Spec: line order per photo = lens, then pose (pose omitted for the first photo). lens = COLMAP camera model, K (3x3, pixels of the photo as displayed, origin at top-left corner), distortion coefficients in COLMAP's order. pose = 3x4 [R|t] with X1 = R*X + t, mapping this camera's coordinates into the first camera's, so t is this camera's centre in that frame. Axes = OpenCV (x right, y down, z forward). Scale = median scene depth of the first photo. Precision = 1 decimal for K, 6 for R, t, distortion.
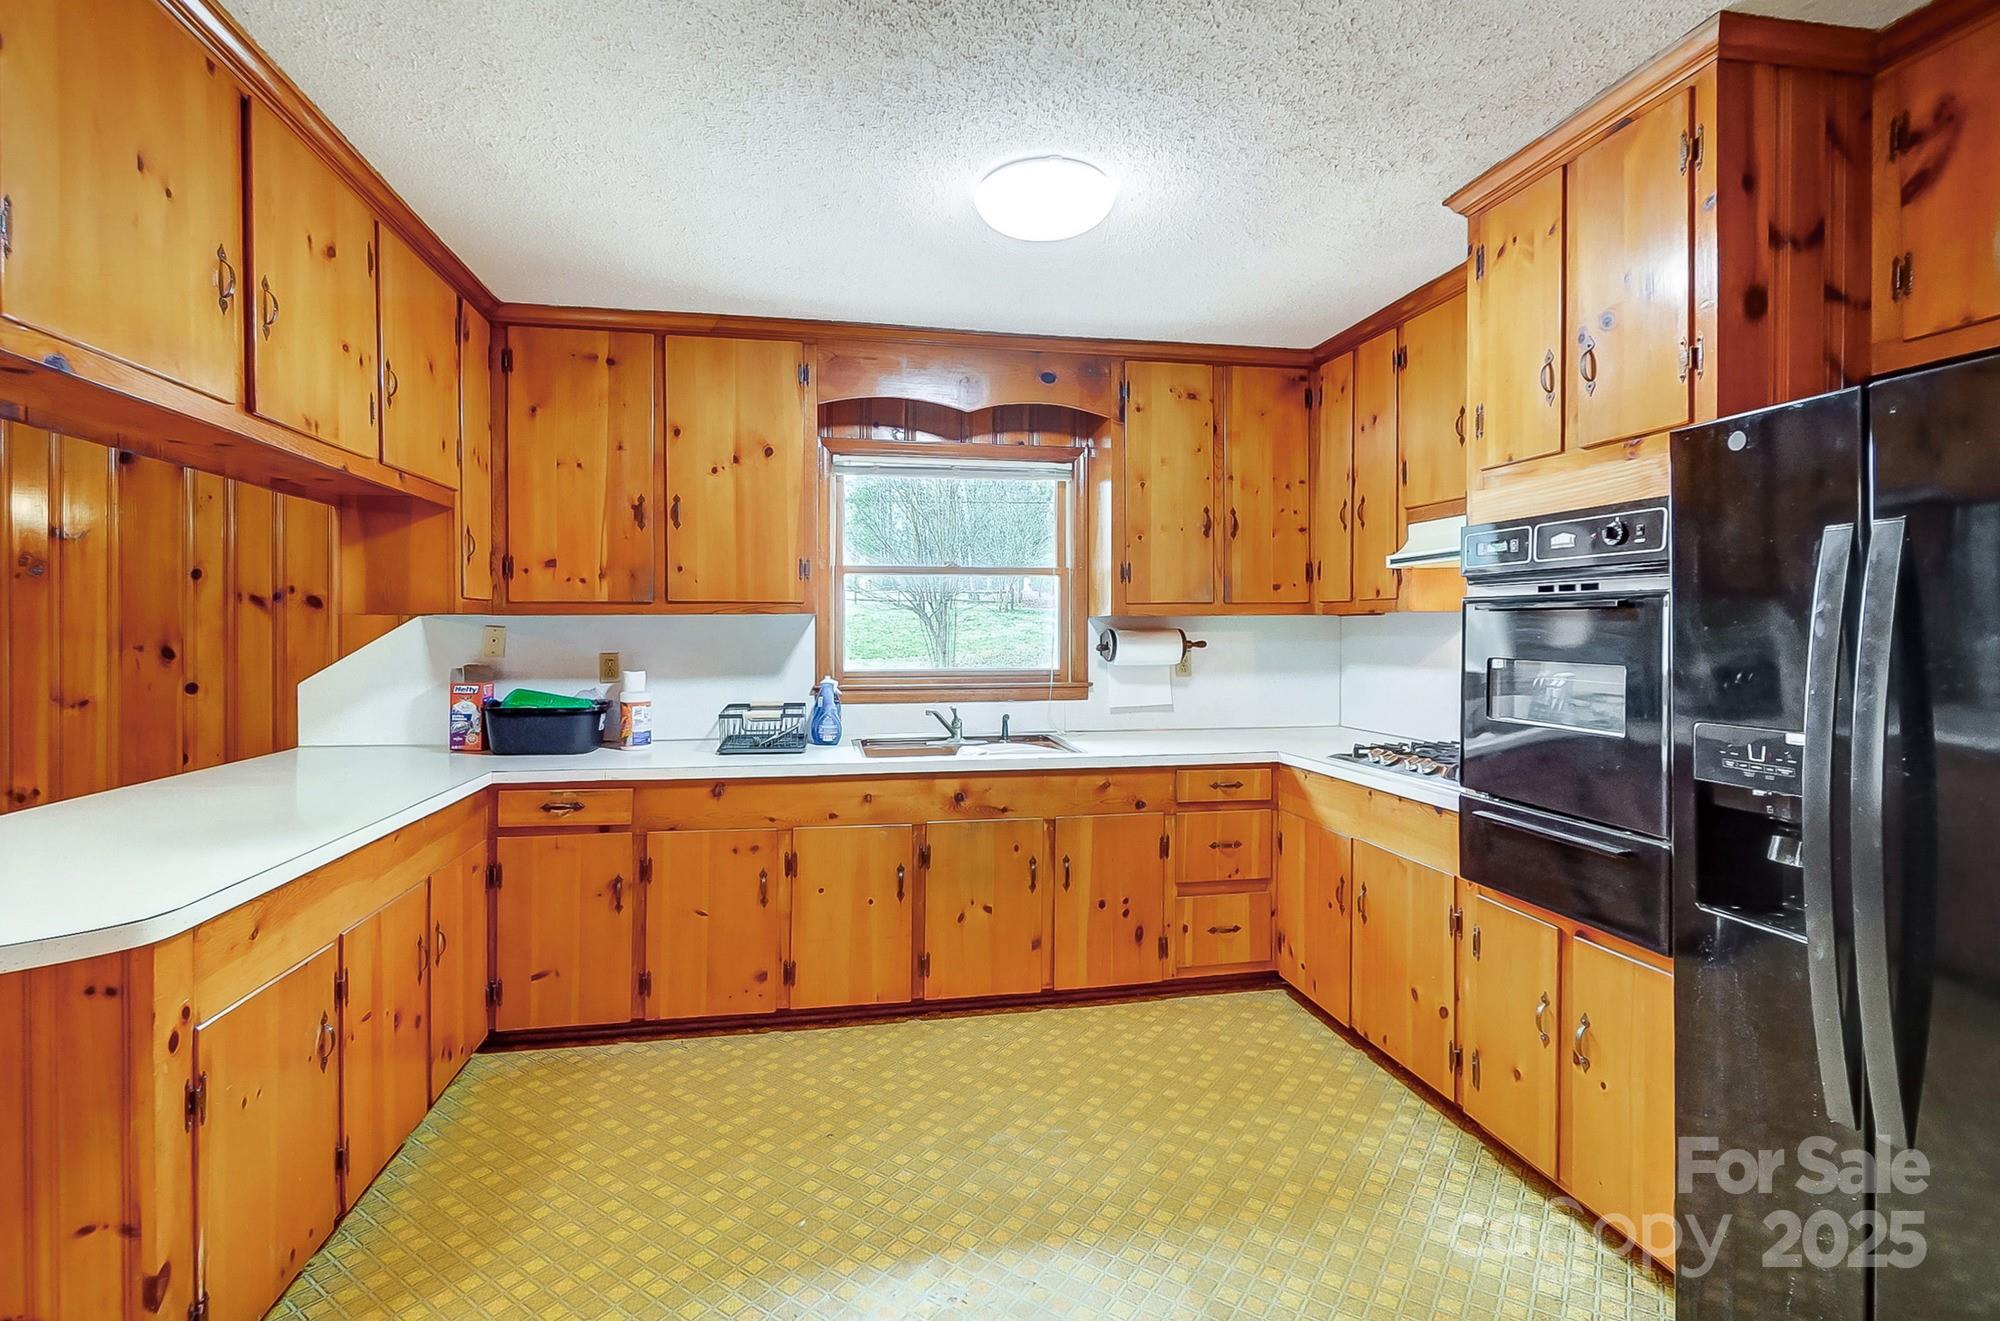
lens RADIAL K [[911.8, 0, 984.0], [0, 911.8, 628.5], [0, 0, 1]] dist [-0.049117, 0.013365]
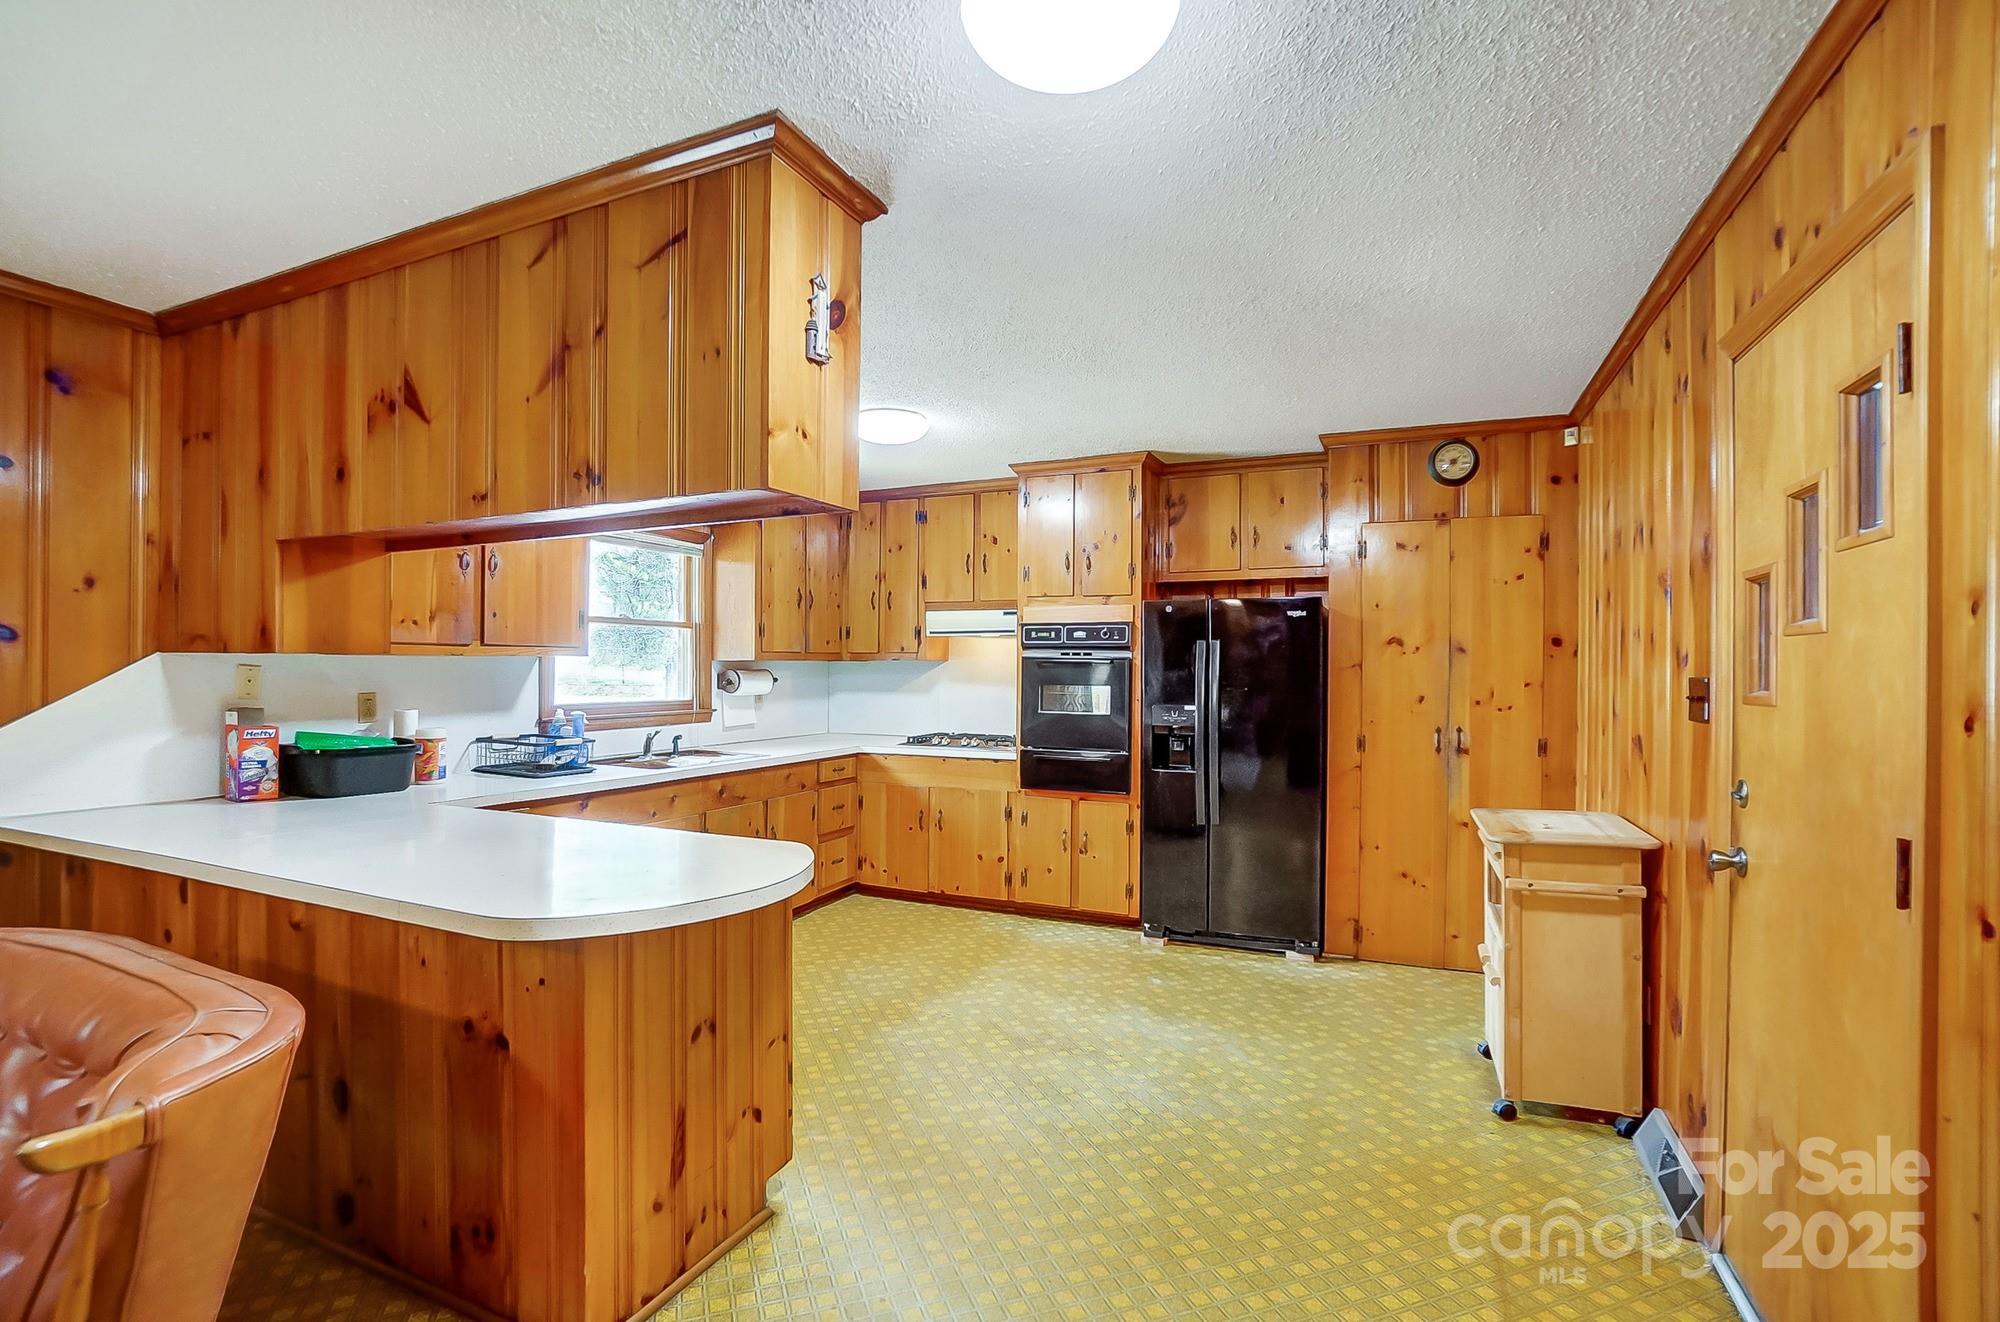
lens RADIAL K [[911.8, 0, 995.7], [0, 911.8, 665.6], [0, 0, 1]] dist [-0.049117, 0.013365]
pose [[0.563160, 0.008079, 0.826308, -0.906685], [-0.006392, 0.999965, -0.005420, -0.000186], [-0.826323, -0.002230, 0.563192, -0.116632]]
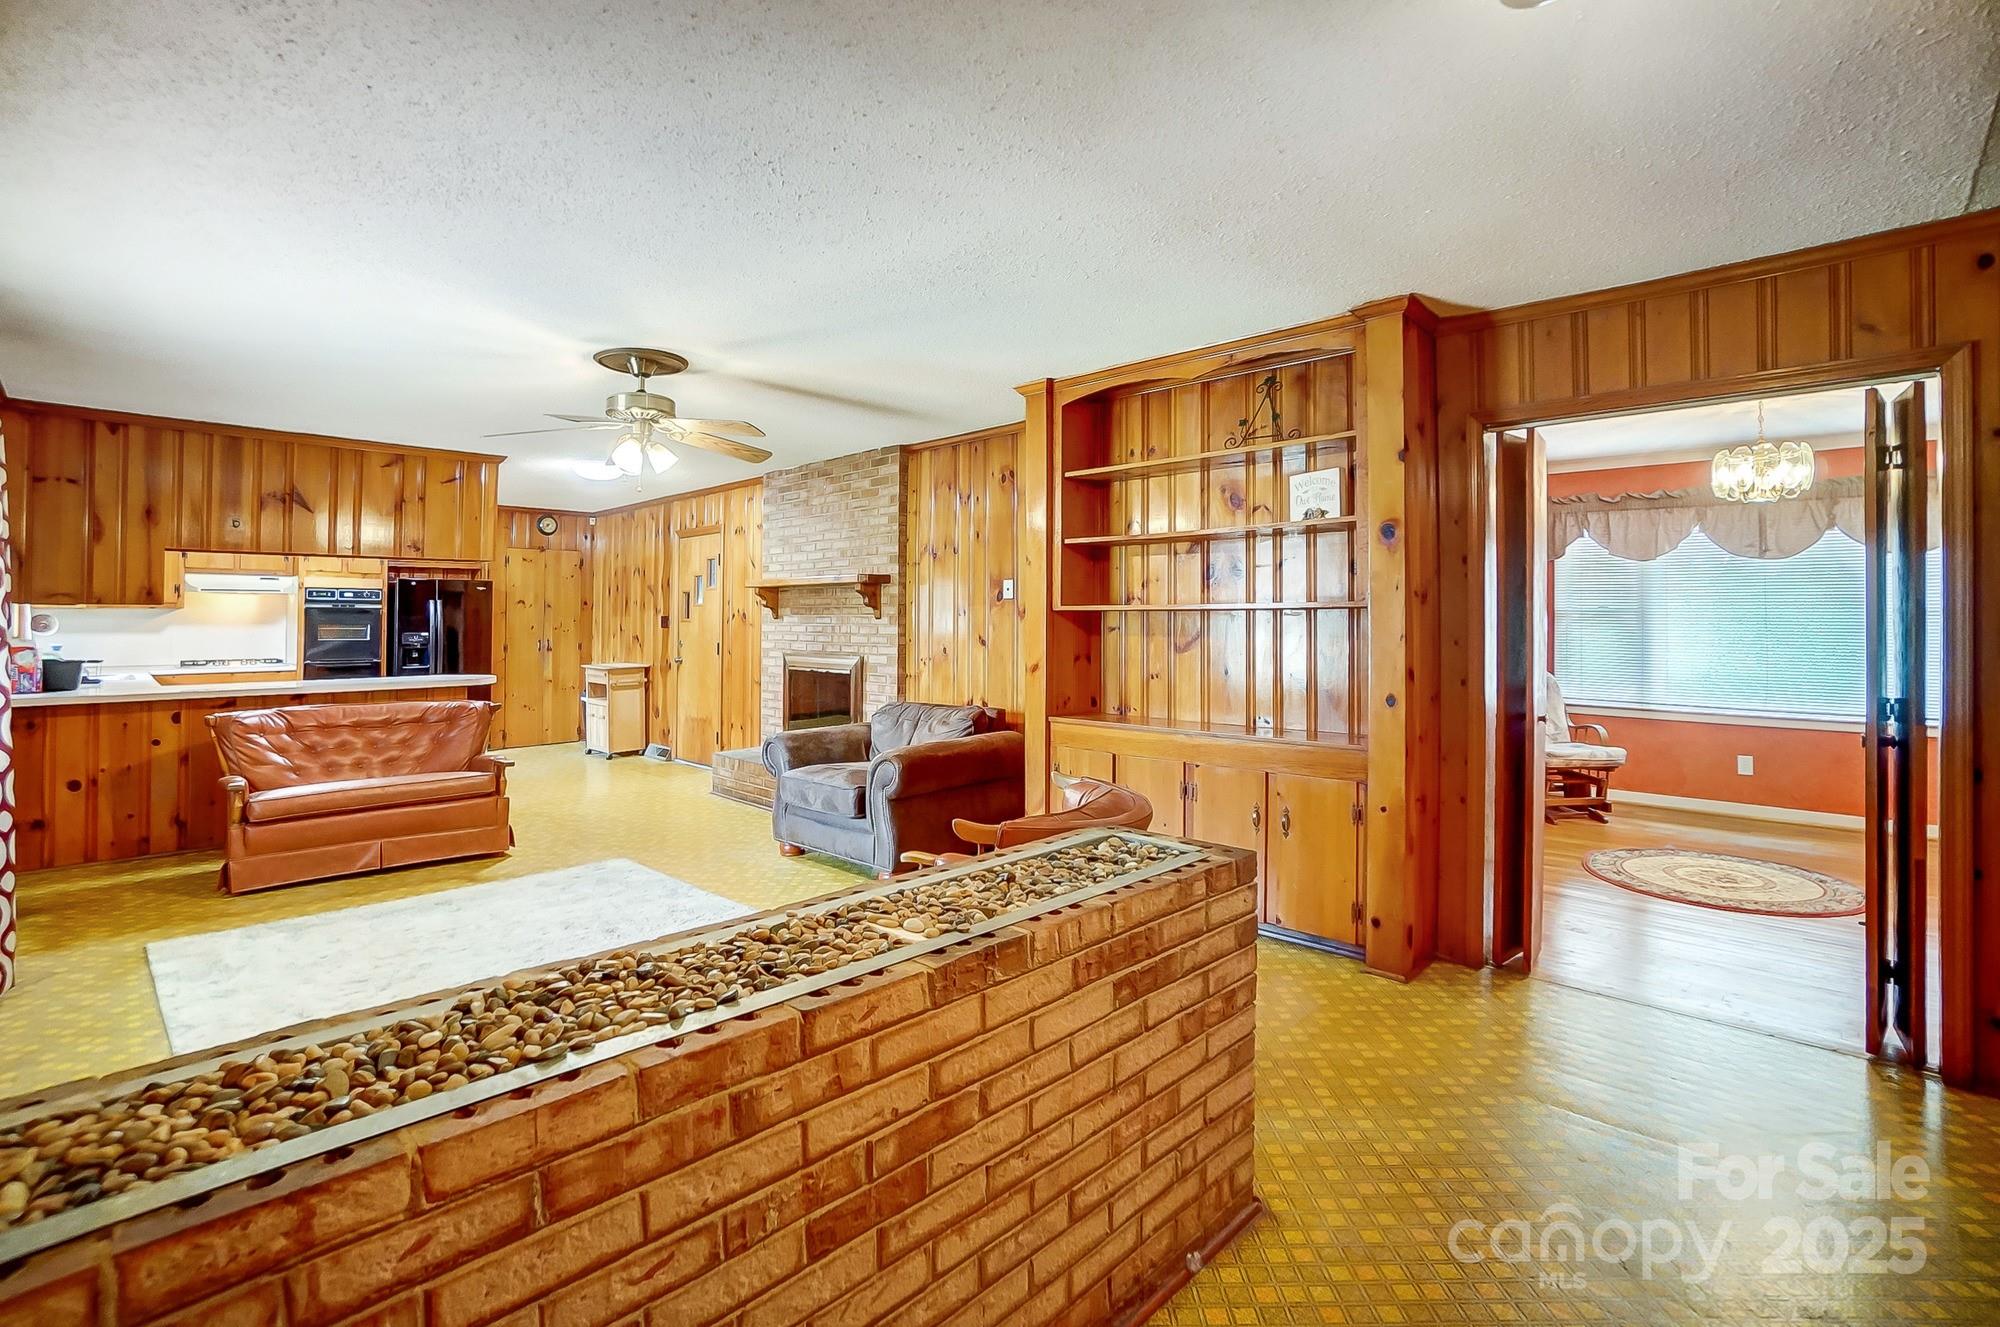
lens RADIAL K [[911.8, 0, 1006.0], [0, 911.8, 593.9], [0, 0, 1]] dist [-0.049117, 0.013365]
pose [[-0.576896, 0.027459, 0.816356, -2.777744], [0.003332, 0.999506, -0.031265, 0.024488], [-0.816811, -0.015316, -0.576702, 0.538089]]
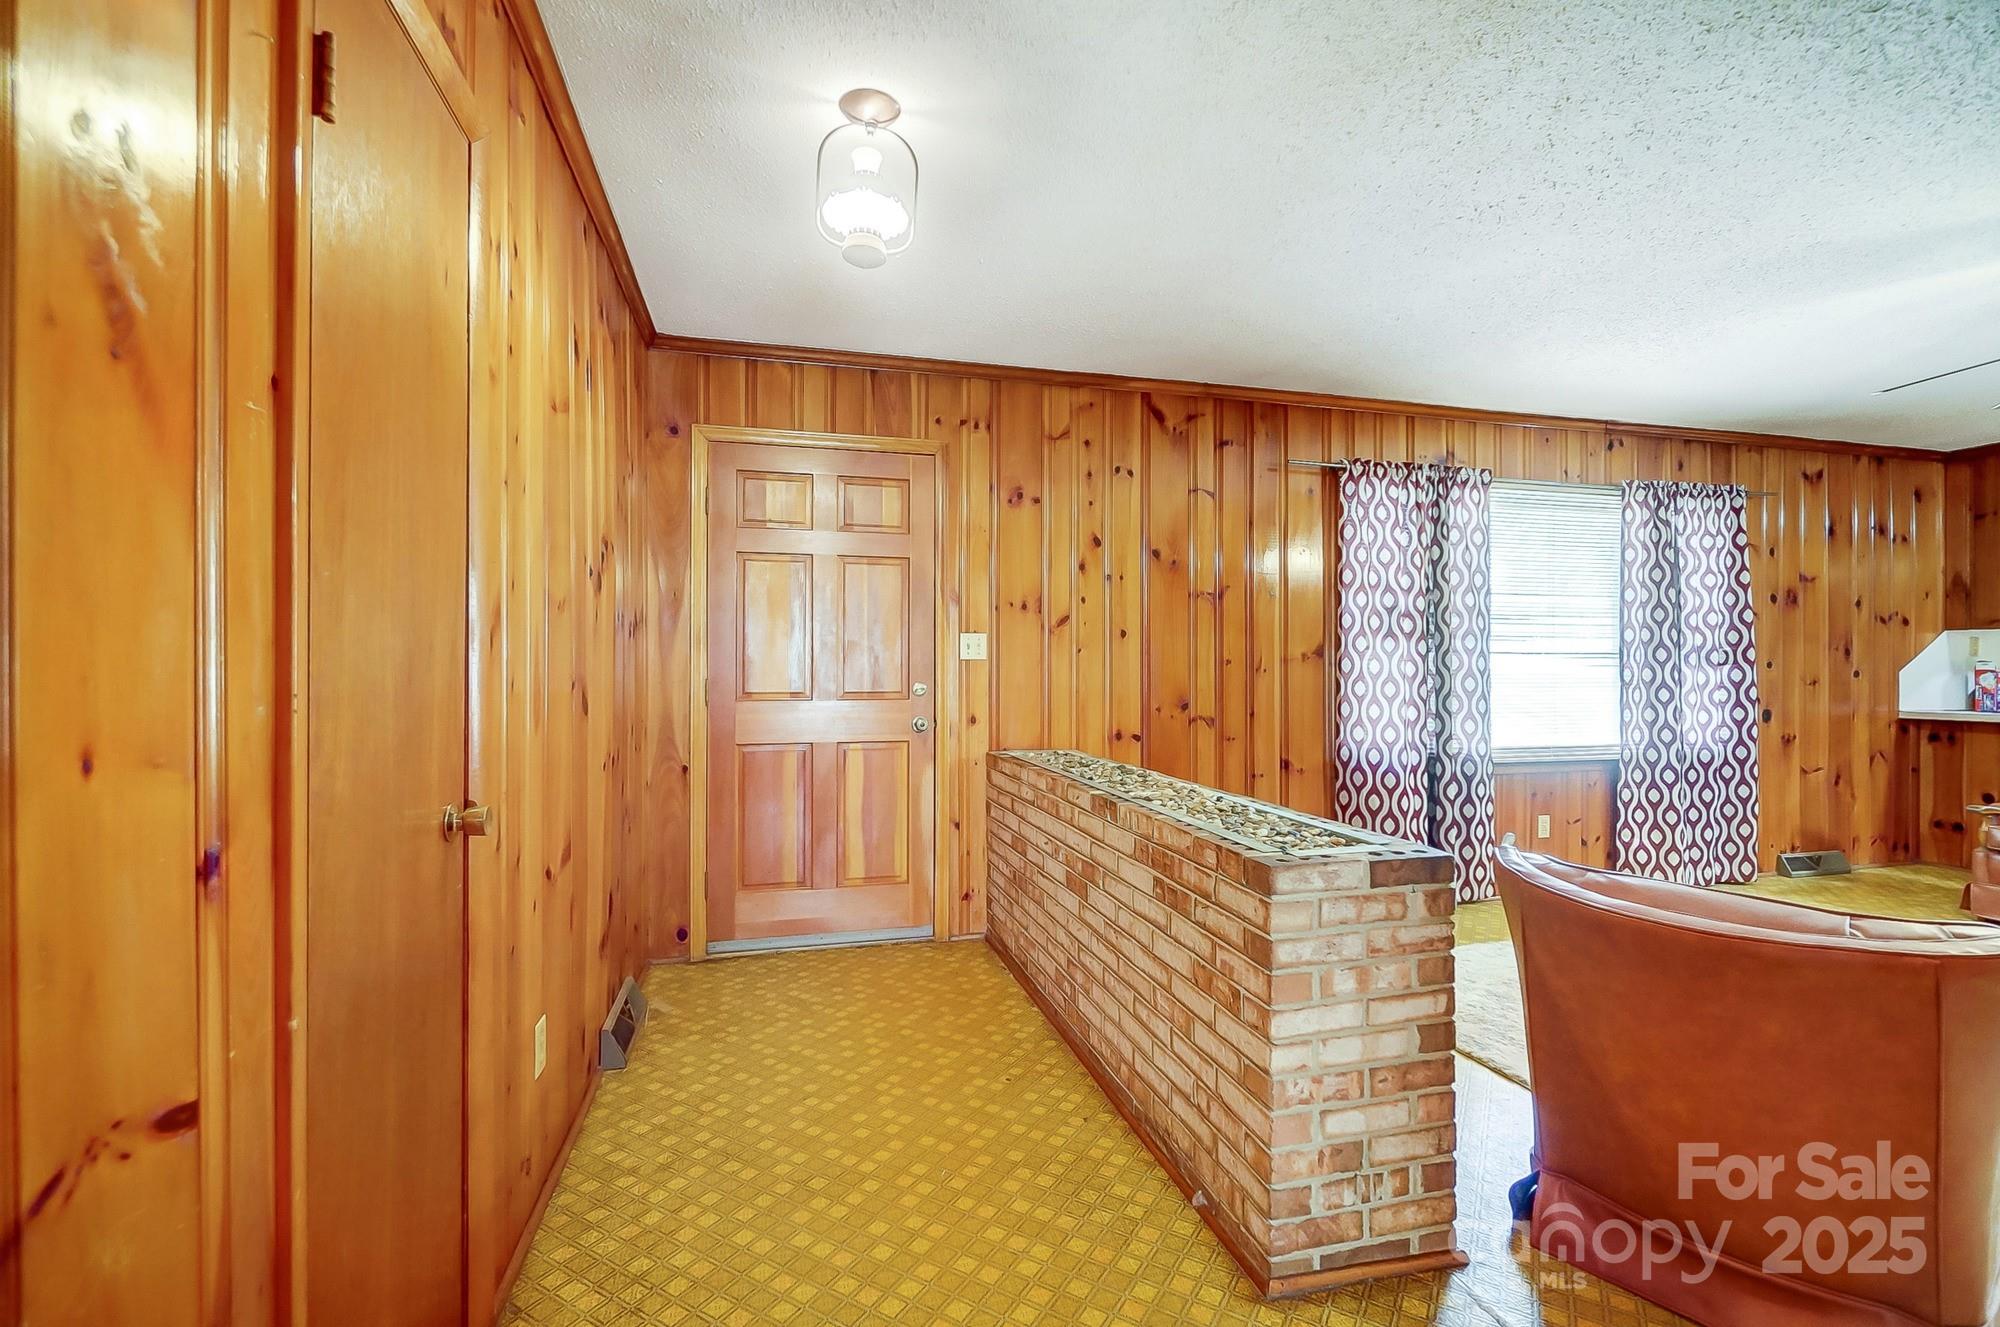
lens RADIAL K [[868.7, 0, 995.1], [0, 868.7, 656.4], [0, 0, 1]] dist [-0.005277, 0.000829]
pose [[0.997637, 0.007525, 0.068287, -2.565198], [-0.006838, 0.999924, -0.010294, 0.065406], [-0.068359, 0.009803, 0.997613, -0.438506]]
